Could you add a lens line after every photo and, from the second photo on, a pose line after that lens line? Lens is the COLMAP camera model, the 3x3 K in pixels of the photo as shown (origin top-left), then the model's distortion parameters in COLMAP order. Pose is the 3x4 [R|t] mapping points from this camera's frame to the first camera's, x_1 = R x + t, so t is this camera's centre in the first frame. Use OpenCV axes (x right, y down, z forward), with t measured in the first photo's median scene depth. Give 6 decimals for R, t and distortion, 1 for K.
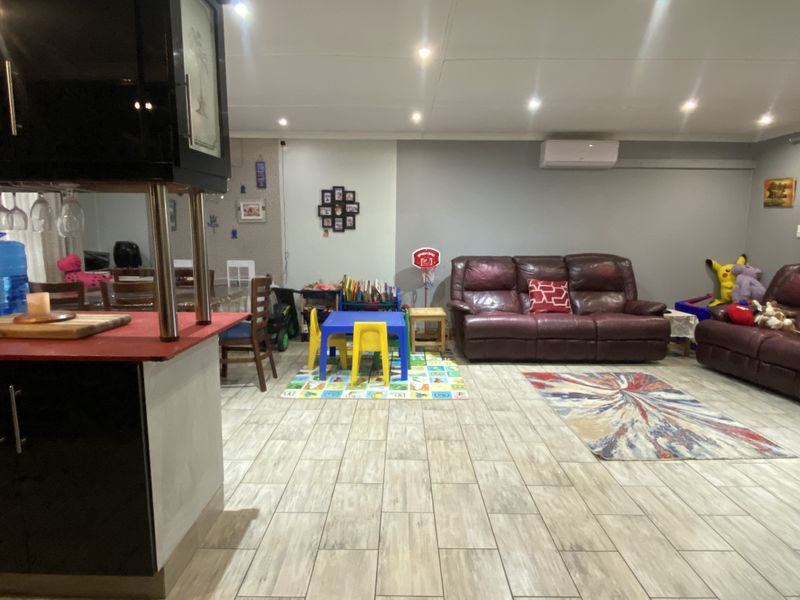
lens RADIAL K [[447.2, 0, 396.8], [0, 447.2, 297.5], [0, 0, 1]] dist [0.000626, -0.000586]
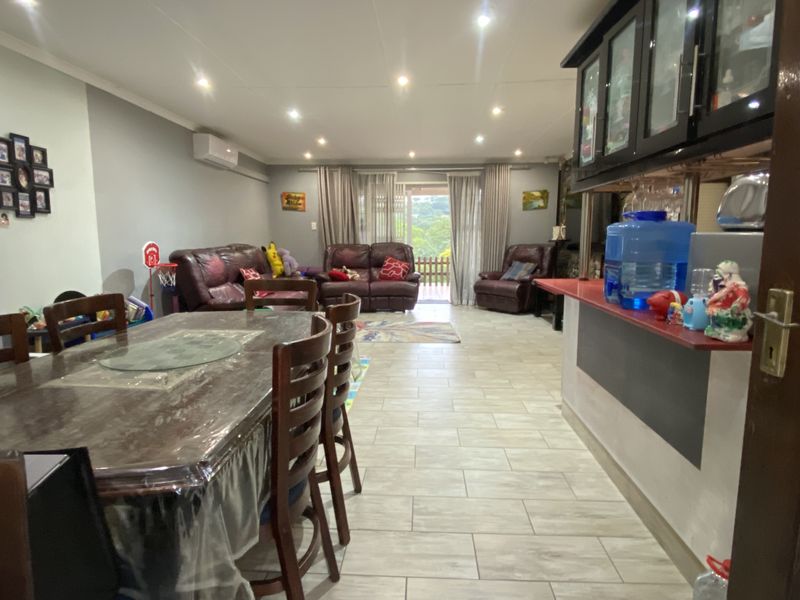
lens RADIAL K [[447.2, 0, 396.8], [0, 447.2, 297.5], [0, 0, 1]] dist [0.000626, -0.000586]
pose [[0.053782, -0.146783, 0.987705, -0.678459], [0.134314, 0.981212, 0.138504, -0.064886], [-0.989478, 0.125213, 0.072487, 0.520609]]
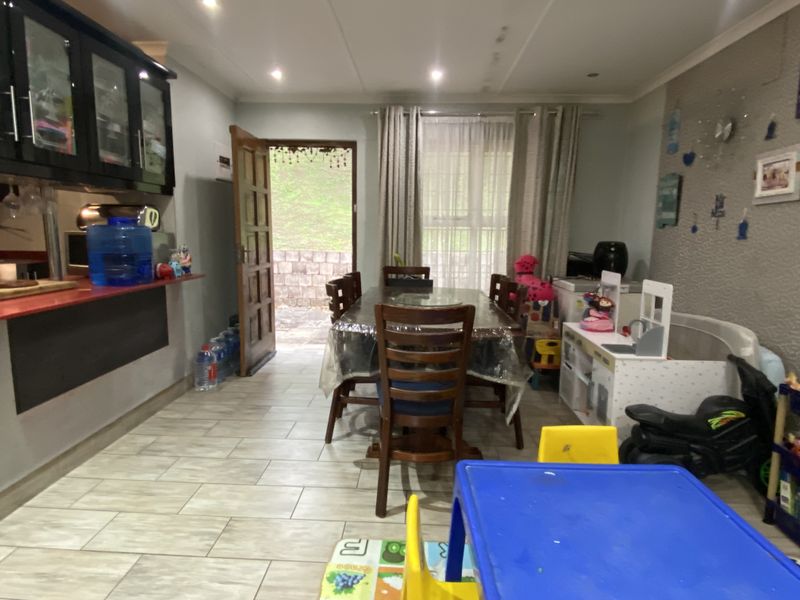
lens RADIAL K [[447.2, 0, 396.8], [0, 447.2, 297.5], [0, 0, 1]] dist [0.000626, -0.000586]
pose [[-0.032760, 0.134858, -0.990323, 0.137875], [-0.143266, 0.979989, 0.138190, -0.086203], [0.989142, 0.146407, -0.012784, 0.664157]]
